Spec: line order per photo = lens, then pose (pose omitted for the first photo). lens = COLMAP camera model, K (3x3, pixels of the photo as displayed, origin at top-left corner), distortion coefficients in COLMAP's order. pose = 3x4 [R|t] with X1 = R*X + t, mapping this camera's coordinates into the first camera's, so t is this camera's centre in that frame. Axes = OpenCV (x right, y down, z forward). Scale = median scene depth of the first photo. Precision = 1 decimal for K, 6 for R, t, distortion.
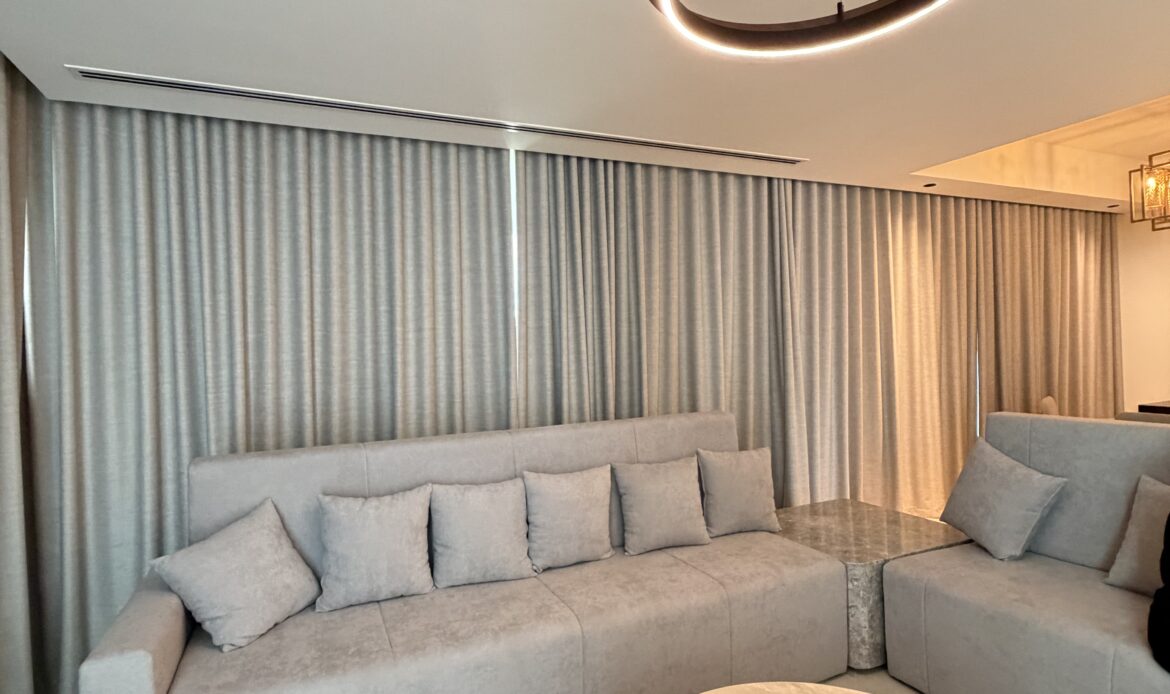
lens RADIAL K [[590.8, 0, 593.7], [0, 590.8, 342.2], [0, 0, 1]] dist [0.001901, 0.002030]
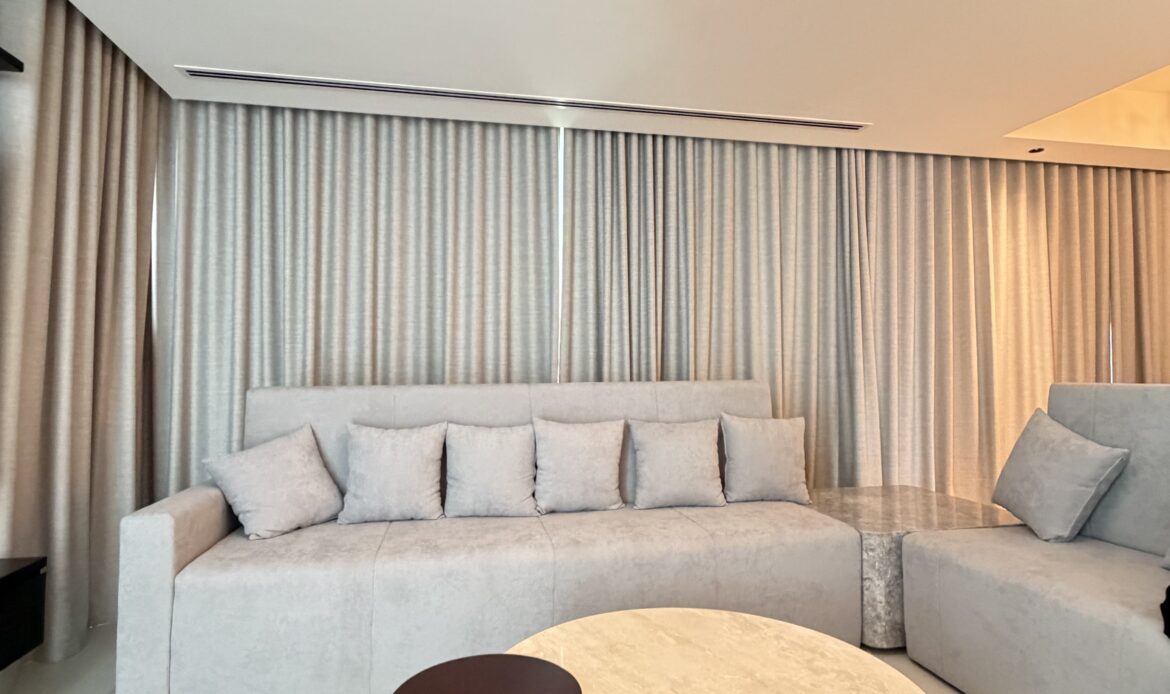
lens RADIAL K [[590.8, 0, 592.9], [0, 590.8, 336.2], [0, 0, 1]] dist [0.001901, 0.002030]
pose [[0.977329, 0.016353, -0.211093, 0.194524], [-0.022091, 0.999447, -0.024851, 0.092954], [0.210569, 0.028951, 0.977150, -0.009612]]
